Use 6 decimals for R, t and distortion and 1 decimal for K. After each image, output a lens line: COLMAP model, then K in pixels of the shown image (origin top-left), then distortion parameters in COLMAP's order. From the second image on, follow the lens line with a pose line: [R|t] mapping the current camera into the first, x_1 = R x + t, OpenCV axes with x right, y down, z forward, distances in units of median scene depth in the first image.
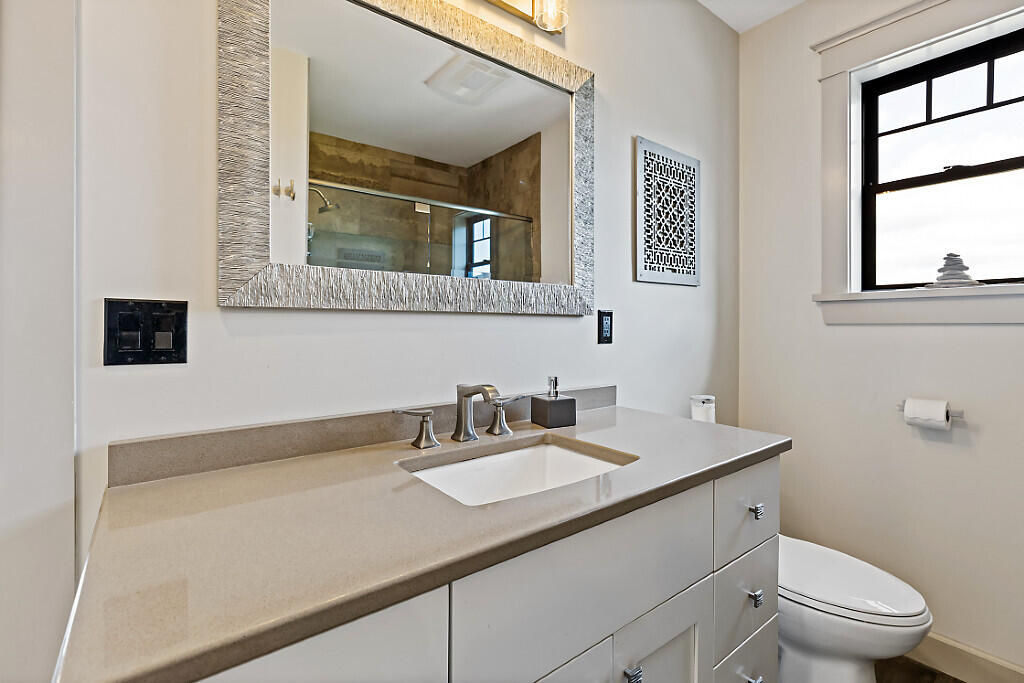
lens RADIAL K [[464.7, 0, 504.3], [0, 464.7, 325.3], [0, 0, 1]] dist [0.001698, -0.000943]
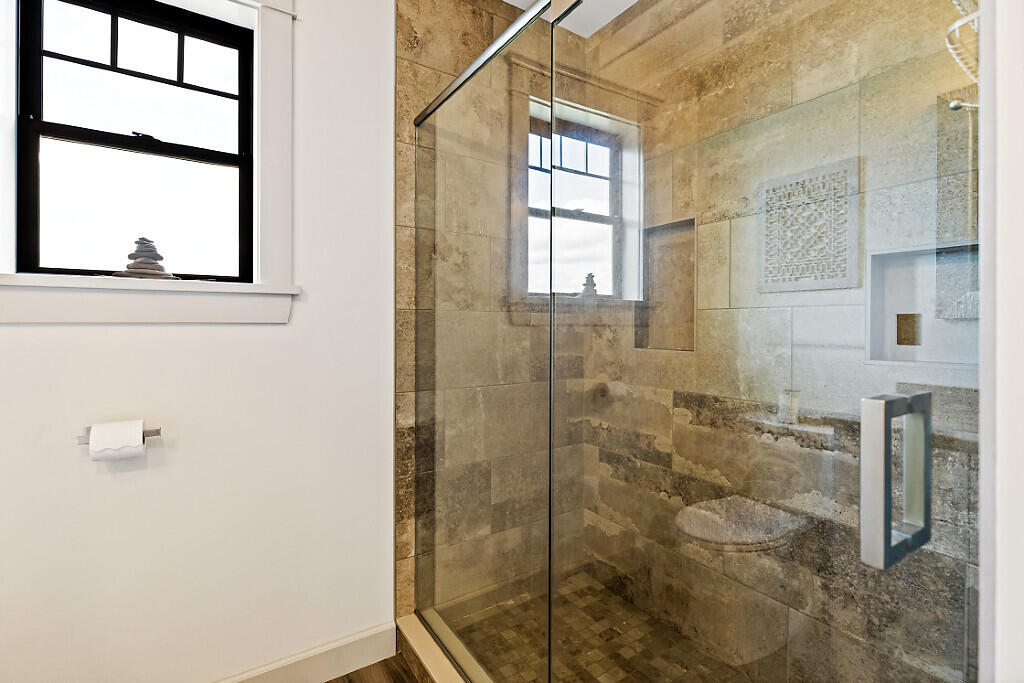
lens RADIAL K [[464.7, 0, 513.6], [0, 464.7, 327.7], [0, 0, 1]] dist [0.001698, -0.000943]
pose [[0.061846, 0.002931, 0.998081, 0.179152], [0.006260, 0.999975, -0.003325, 0.011305], [-0.998066, 0.006453, 0.061826, 0.293341]]
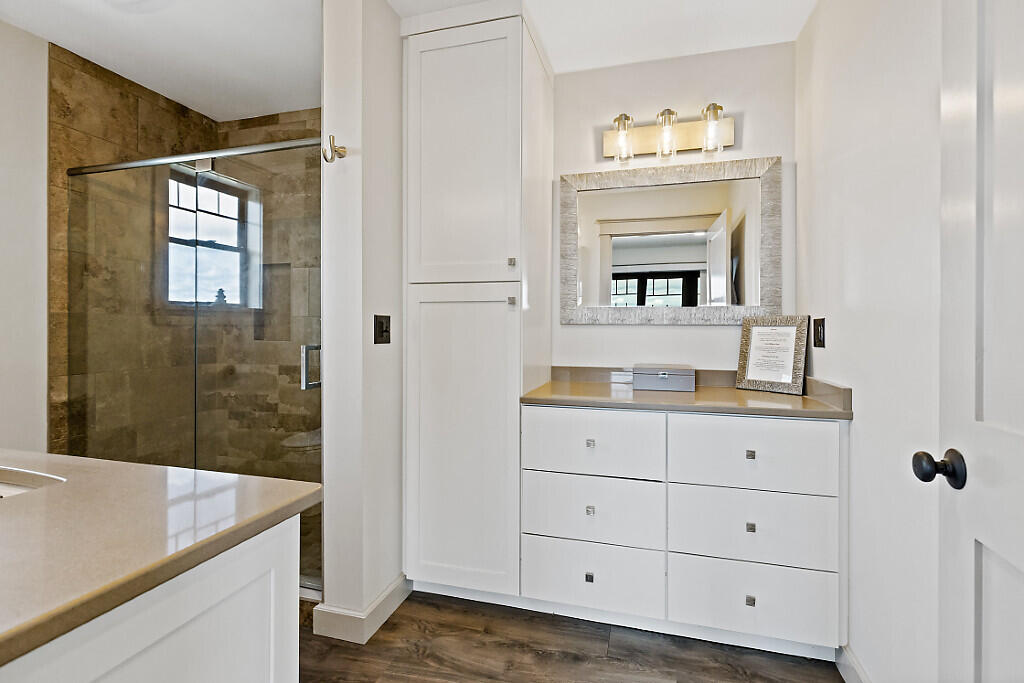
lens RADIAL K [[464.7, 0, 501.1], [0, 464.7, 329.6], [0, 0, 1]] dist [0.001698, -0.000943]
pose [[-0.593681, -0.002721, 0.804696, -0.662375], [0.004898, 0.999964, 0.006995, 0.011237], [-0.804685, 0.008094, -0.593646, 0.362899]]
